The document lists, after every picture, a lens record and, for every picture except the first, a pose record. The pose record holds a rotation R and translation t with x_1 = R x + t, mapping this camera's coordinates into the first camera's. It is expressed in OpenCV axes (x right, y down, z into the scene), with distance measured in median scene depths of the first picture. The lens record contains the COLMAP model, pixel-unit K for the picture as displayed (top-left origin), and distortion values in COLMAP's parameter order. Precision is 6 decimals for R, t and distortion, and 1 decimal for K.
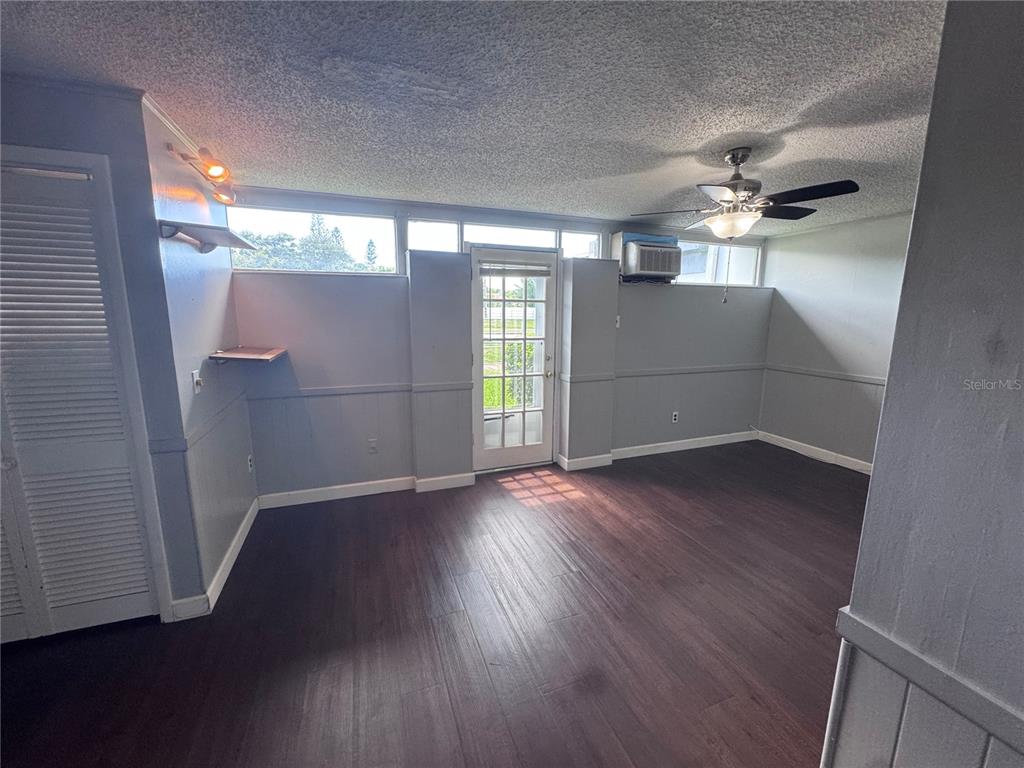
lens RADIAL K [[411.6, 0, 509.4], [0, 411.6, 383.4], [0, 0, 1]] dist [-0.000783, 0.000726]
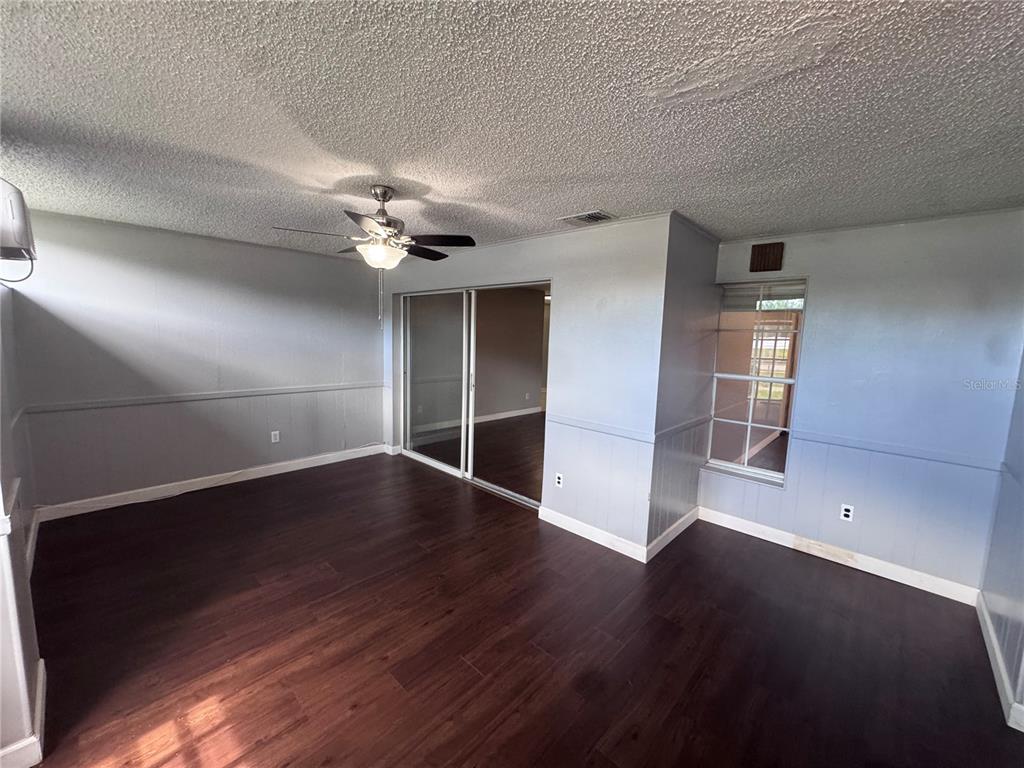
lens RADIAL K [[411.6, 0, 509.4], [0, 411.6, 383.4], [0, 0, 1]] dist [-0.000783, 0.000726]
pose [[-0.437463, -0.126255, 0.890329, -0.351908], [0.125217, 0.971896, 0.199346, -0.148532], [-0.890476, 0.198691, -0.409359, 0.744600]]
